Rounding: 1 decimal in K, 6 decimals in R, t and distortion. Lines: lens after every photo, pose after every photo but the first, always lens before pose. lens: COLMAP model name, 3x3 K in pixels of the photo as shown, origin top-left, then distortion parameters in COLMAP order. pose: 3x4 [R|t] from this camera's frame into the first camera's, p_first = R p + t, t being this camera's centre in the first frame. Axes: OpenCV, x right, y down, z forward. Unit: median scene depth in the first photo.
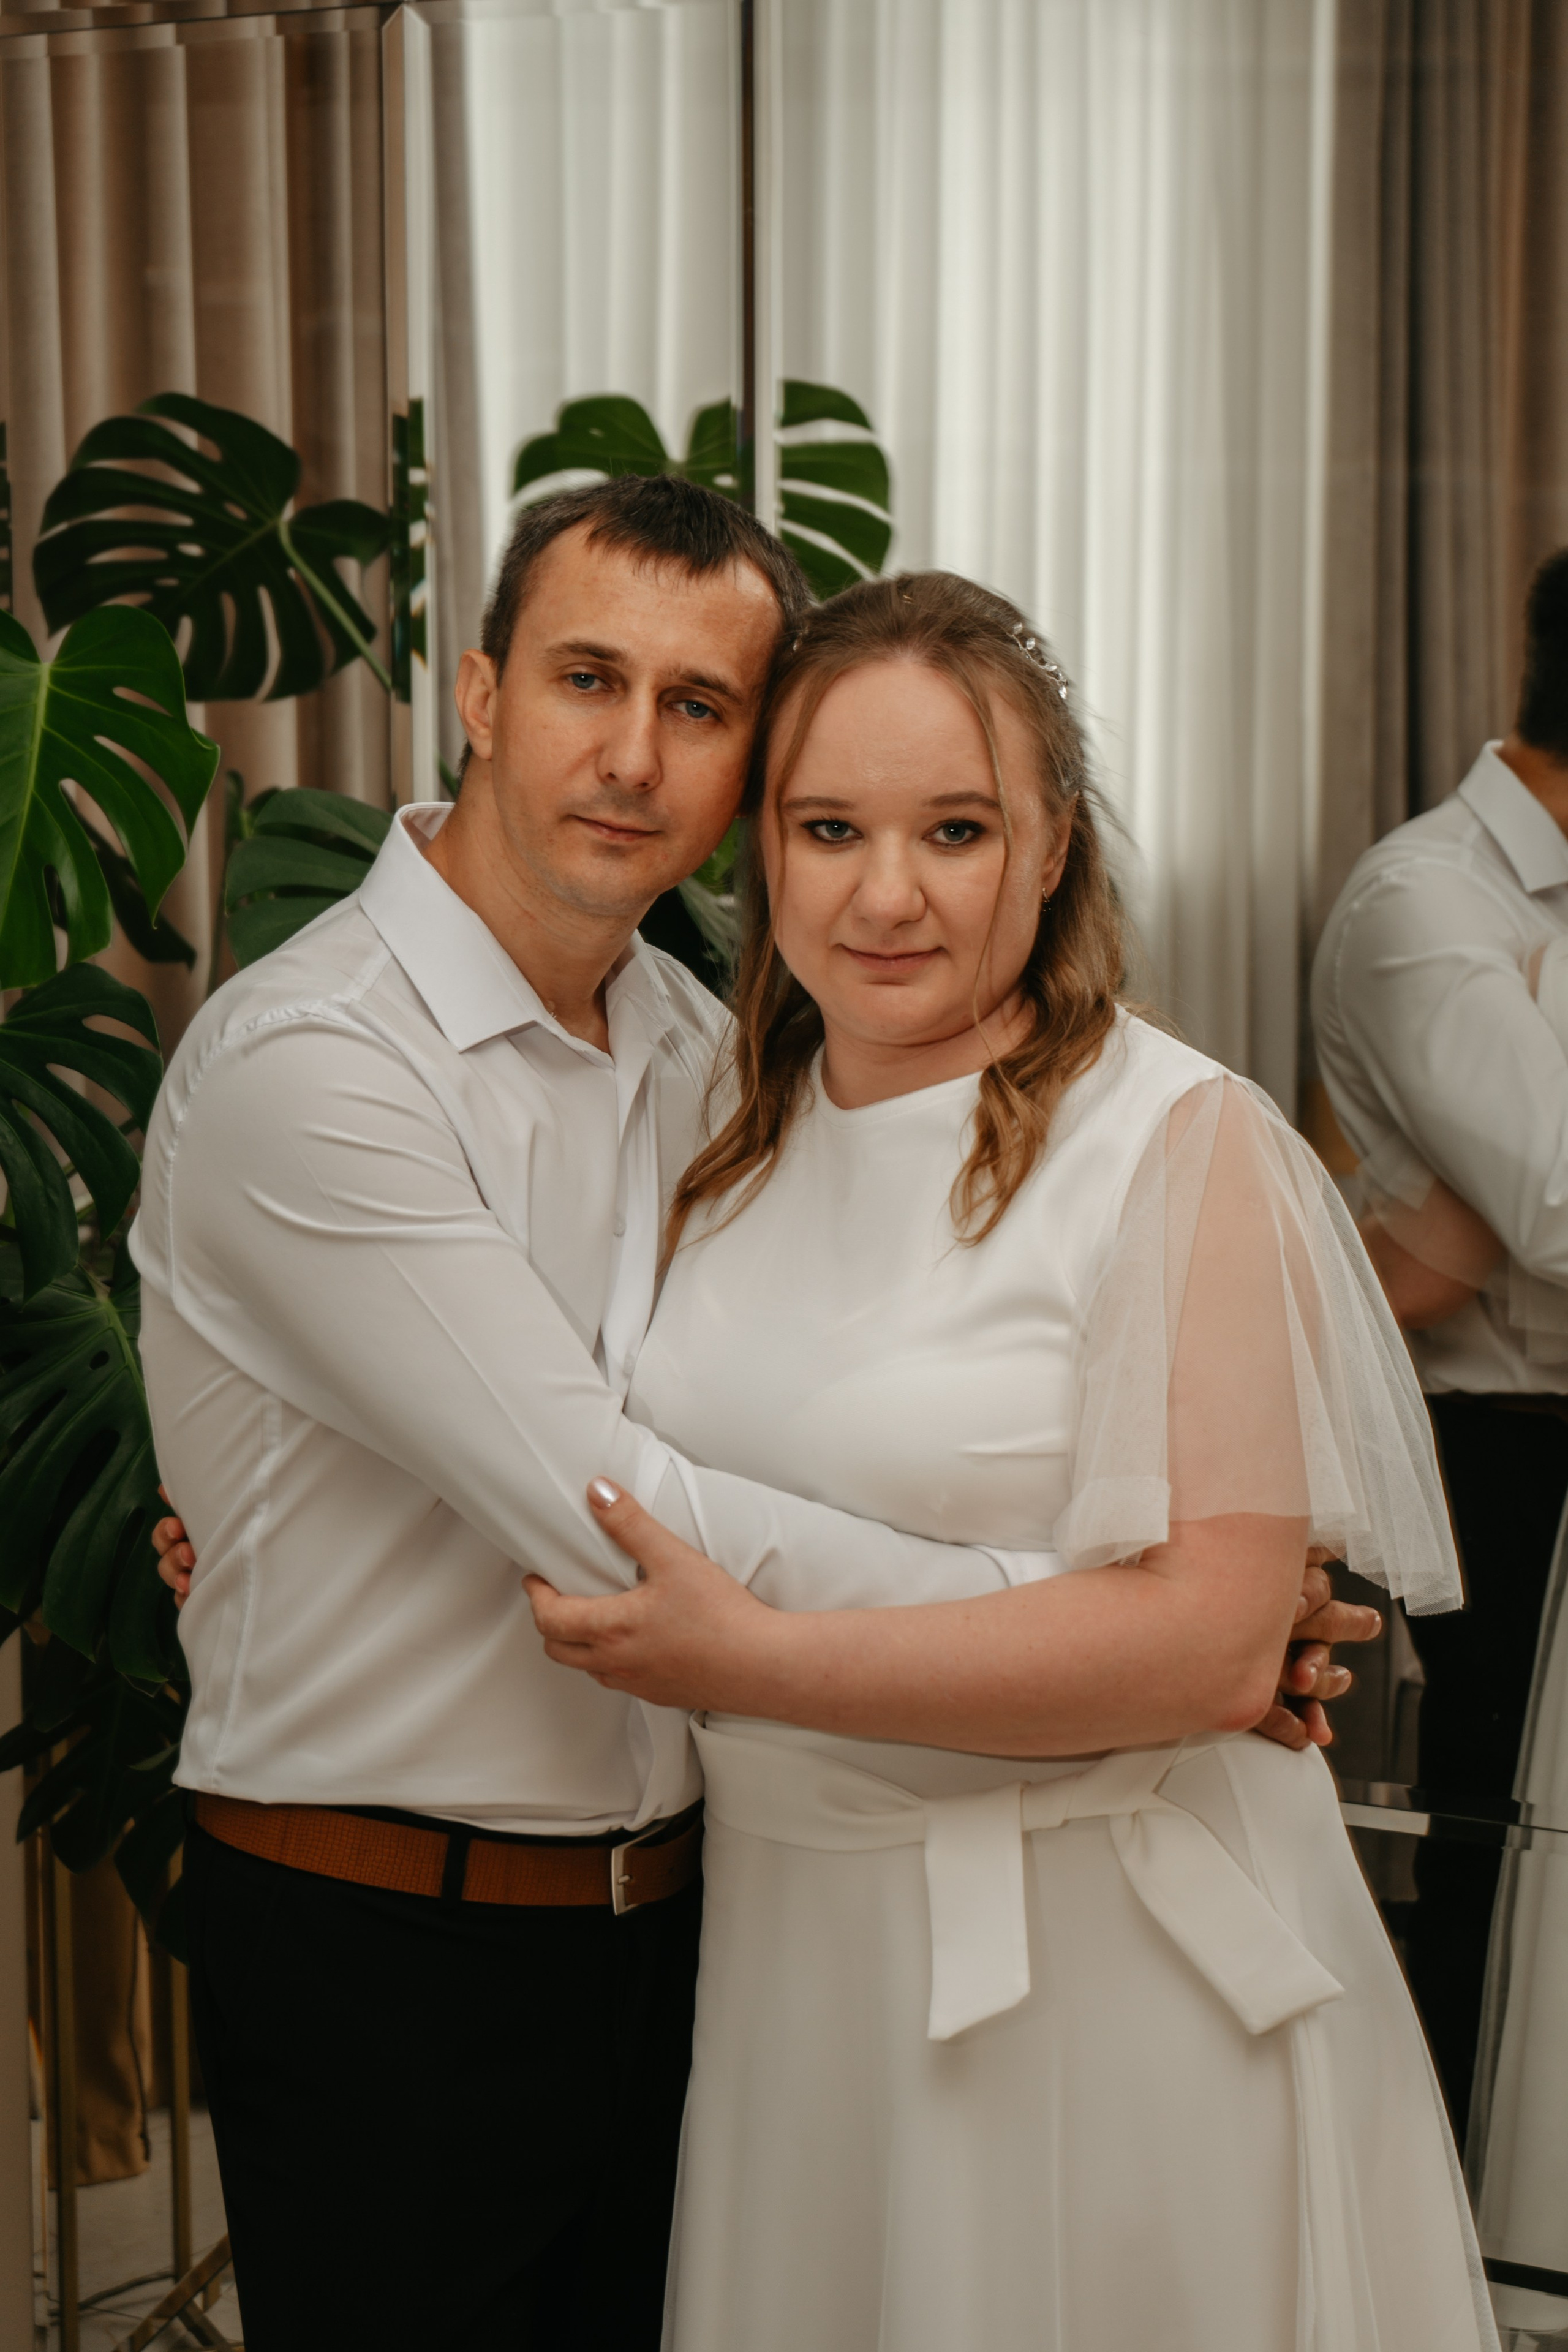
lens RADIAL K [[5246.0, 0, 771.8], [0, 5246.0, 1228.7], [0, 0, 1]] dist [-0.112675, 0.000000]
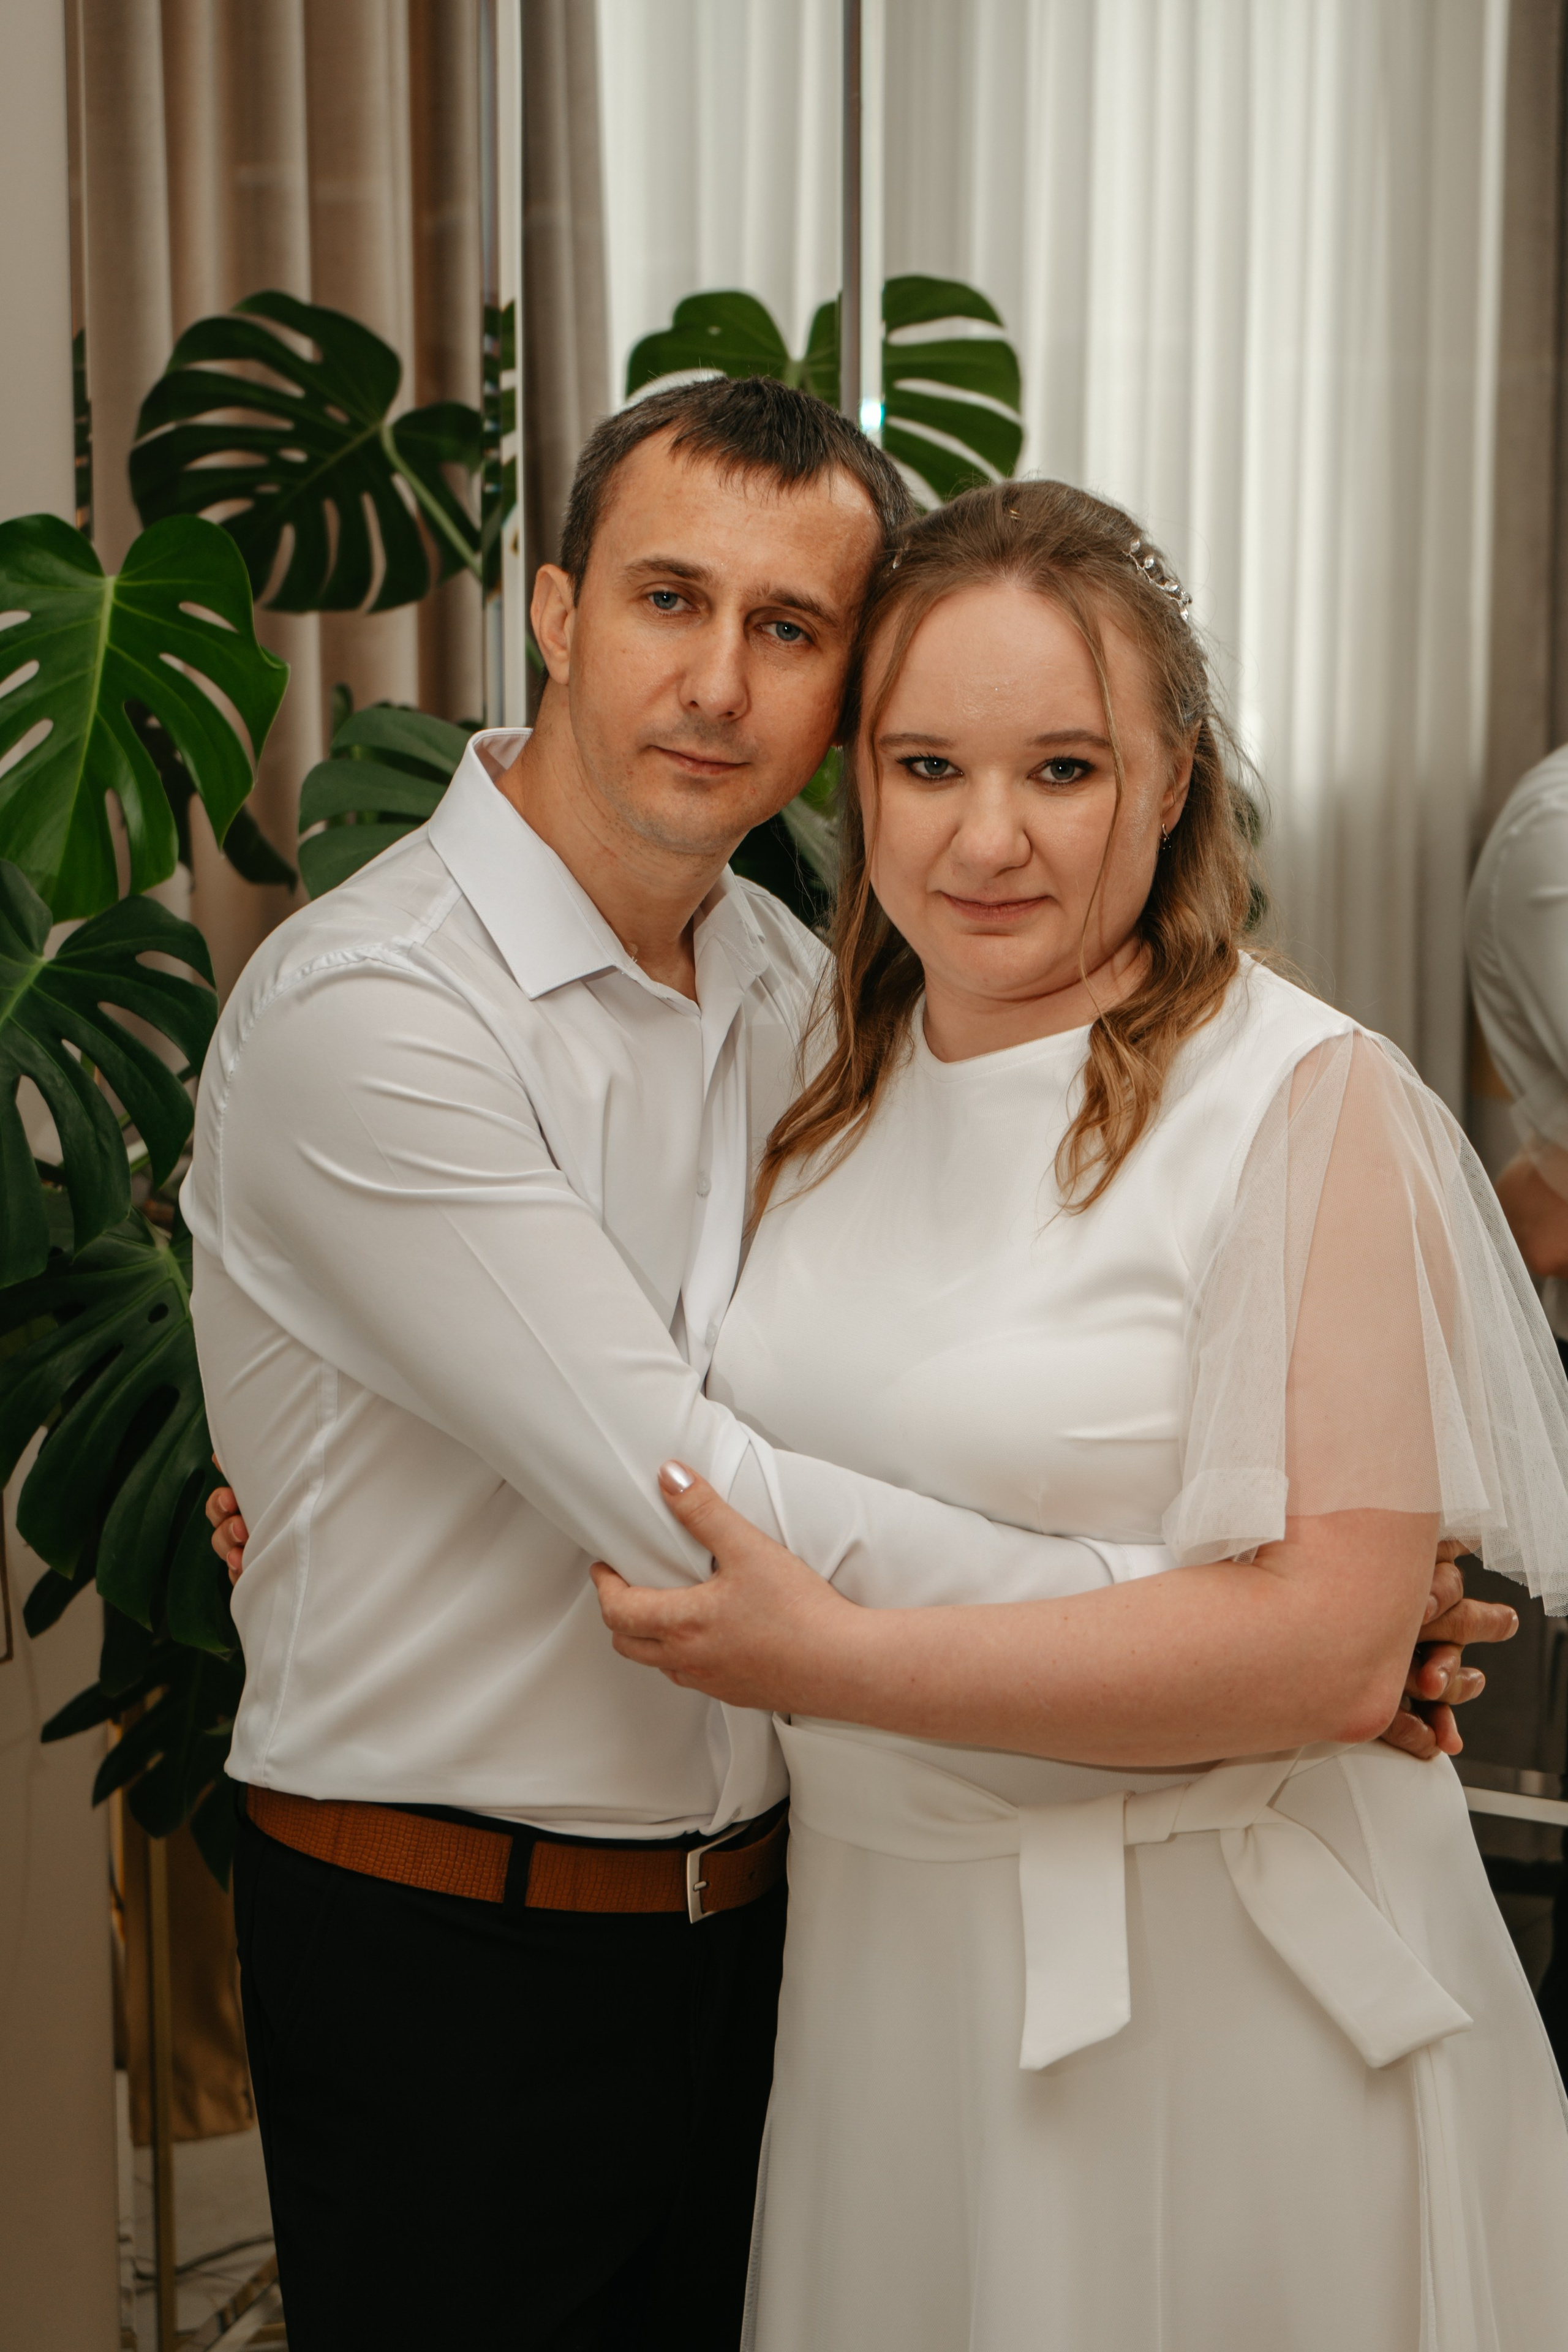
lens RADIAL K [[5246.0, 0, 694.3], [0, 5246.0, 1124.9], [0, 0, 1]] dist [-0.112675, 0.000000]
pose [[0.998817, 0.009699, -0.047656, 0.014228], [-0.009739, 0.999952, -0.000589, -0.010953], [0.047648, 0.001053, 0.998864, 0.070008]]
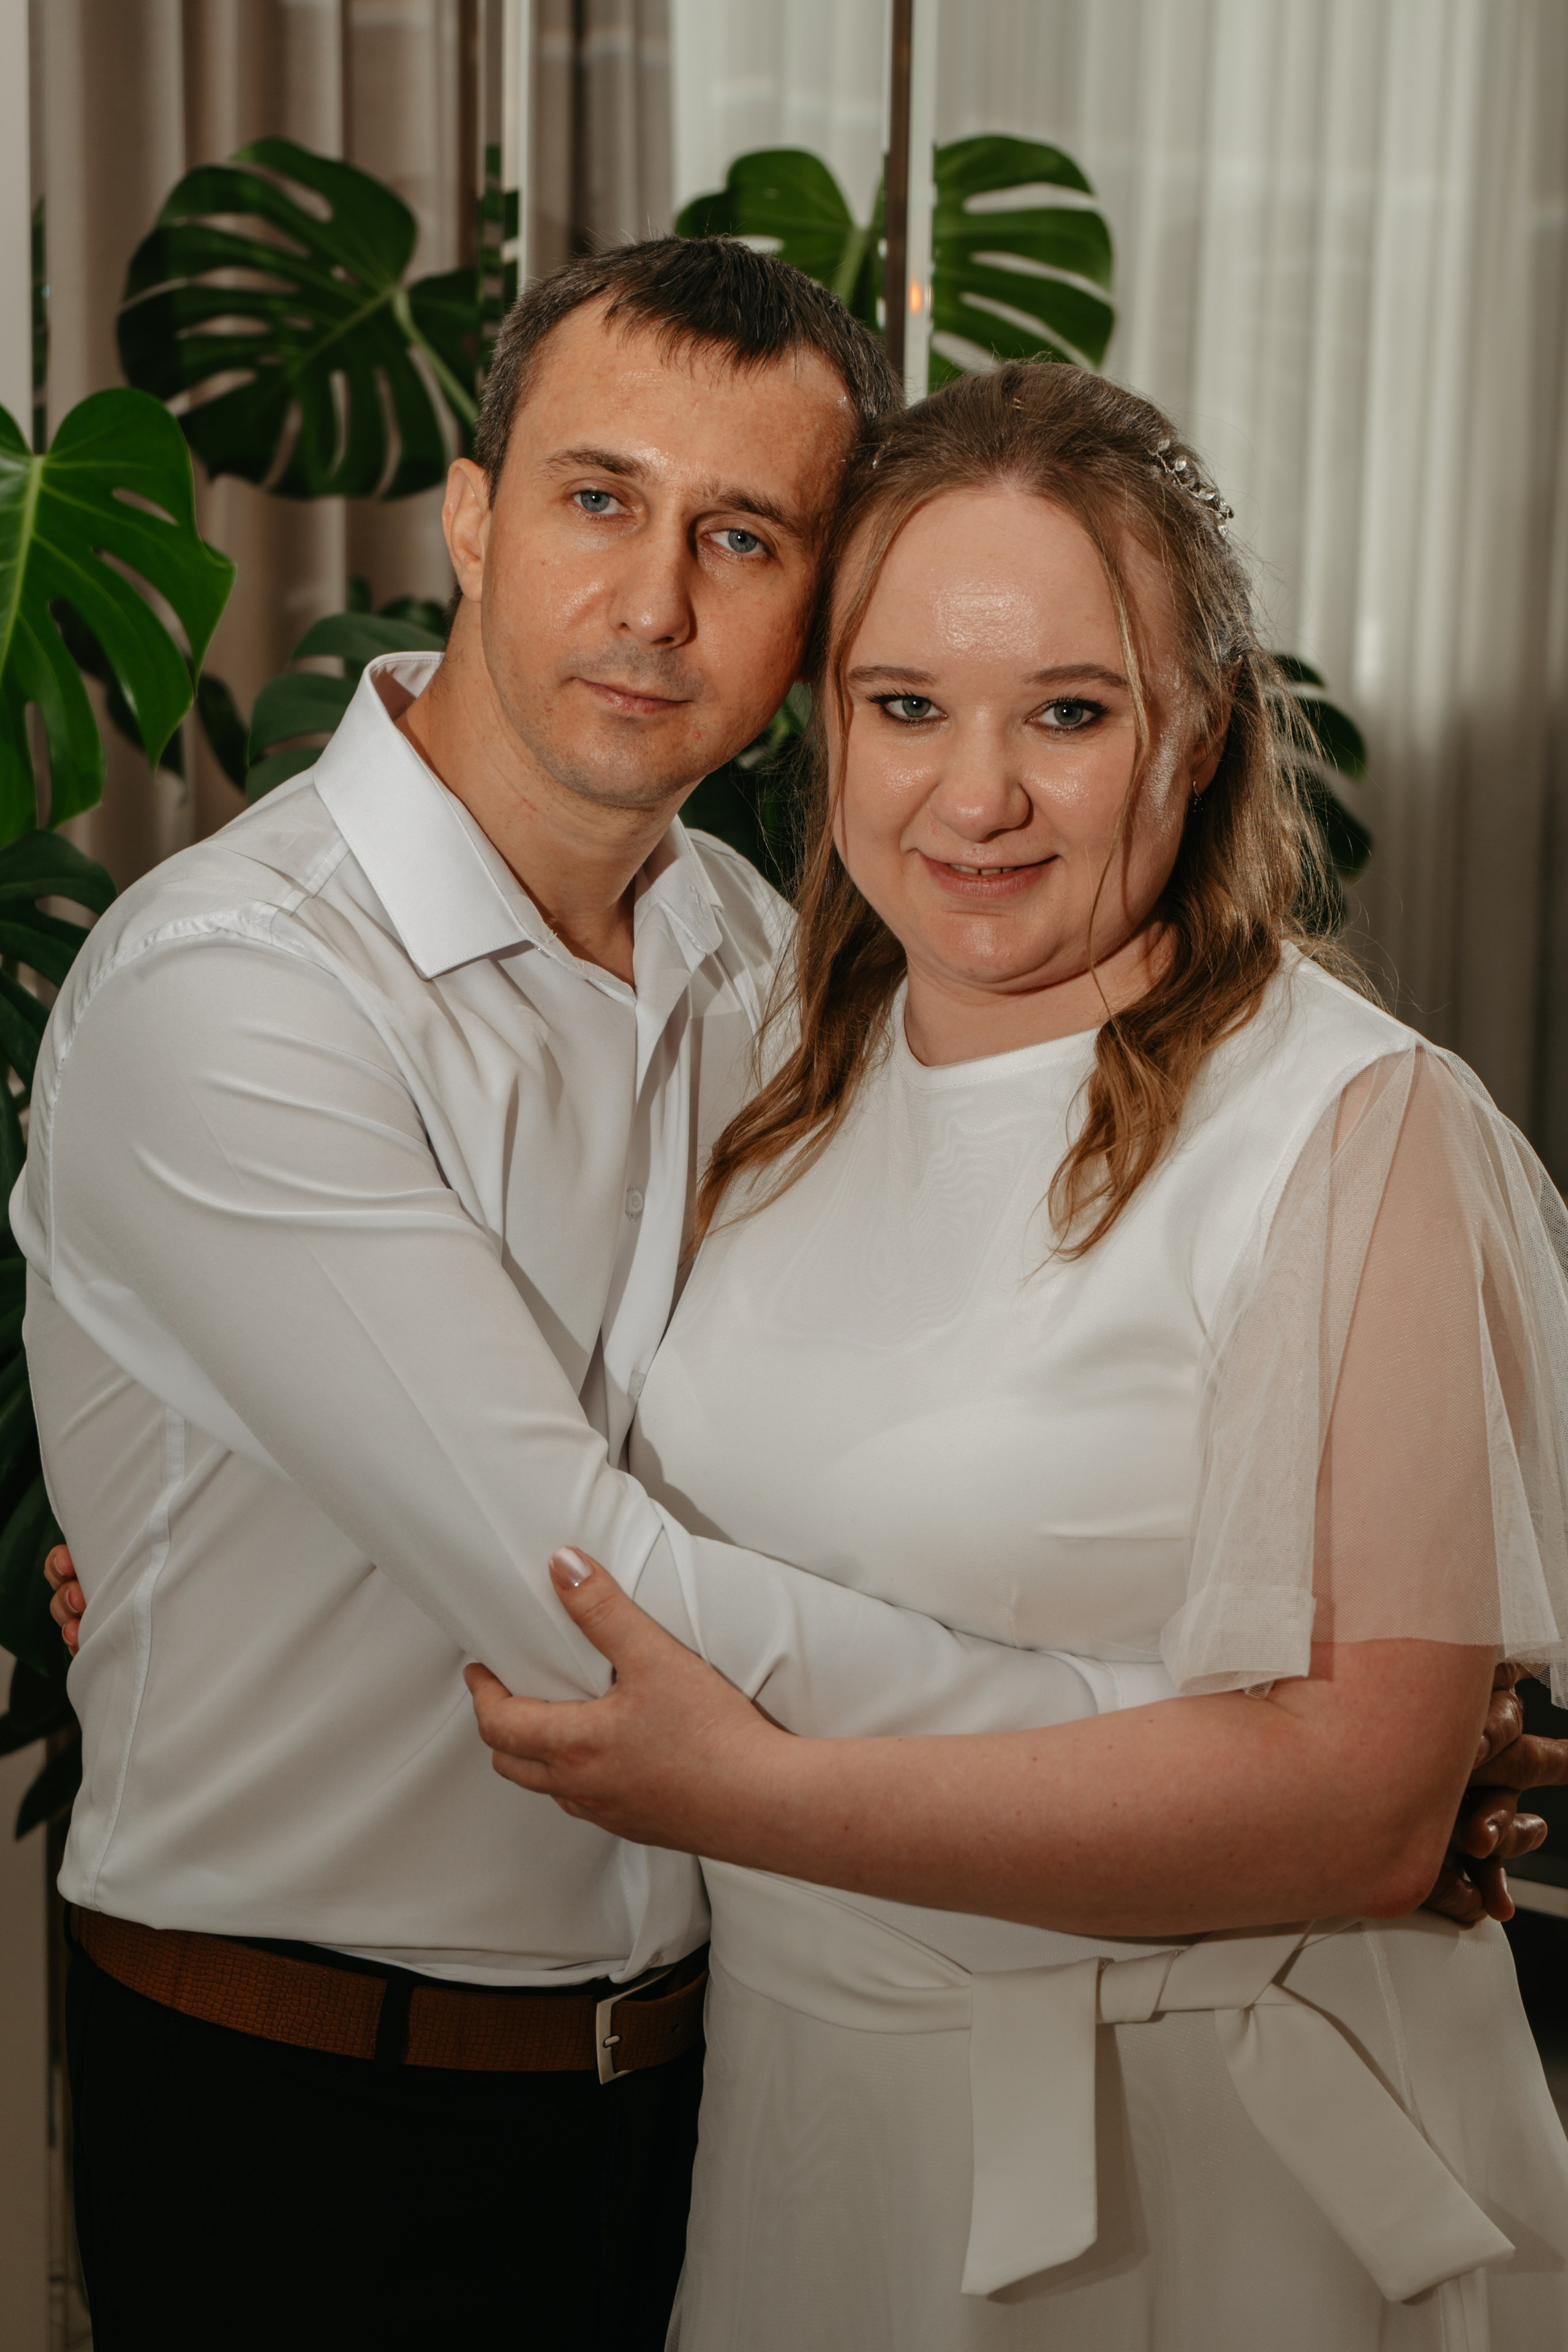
lens RADIAL K [[5246.0, 0, 772.9], [0, 5246.0, 1177.2], [0, 0, 1]] dist [-0.112675, 0.000000]
pose [[0.996092, 0.036847, -0.080265, 0.054996], [-0.034351, 0.998889, 0.032253, -0.031351], [0.081364, -0.029370, 0.996252, 0.234684]]
